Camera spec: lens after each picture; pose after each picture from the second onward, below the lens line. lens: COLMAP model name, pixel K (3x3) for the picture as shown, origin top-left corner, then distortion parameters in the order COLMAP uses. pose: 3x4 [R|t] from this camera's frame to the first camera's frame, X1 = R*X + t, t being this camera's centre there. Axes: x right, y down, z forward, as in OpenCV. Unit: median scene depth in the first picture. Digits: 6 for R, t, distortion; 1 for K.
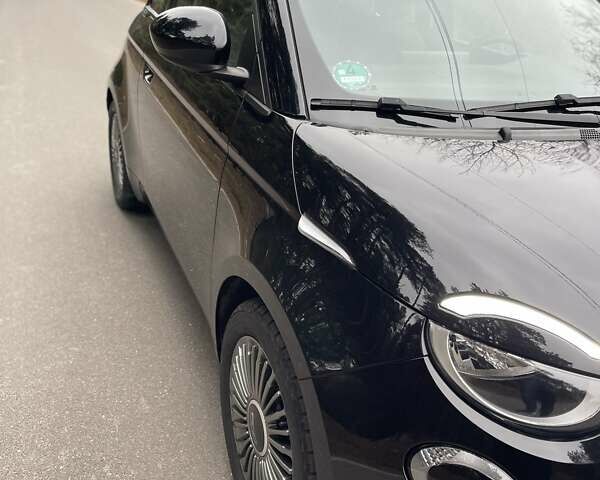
lens RADIAL K [[579.4, 0, 298.5], [0, 579.4, 244.2], [0, 0, 1]] dist [0.005679, 0.000000]
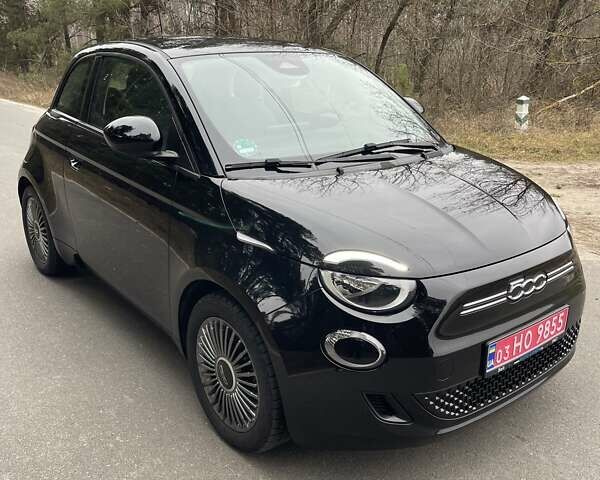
lens RADIAL K [[579.4, 0, 297.8], [0, 579.4, 238.3], [0, 0, 1]] dist [0.005679, 0.000000]
pose [[0.957775, -0.157092, 0.240810, -0.202308], [0.181472, 0.979928, -0.082517, 0.121929], [-0.223013, 0.122733, 0.967058, -0.590797]]
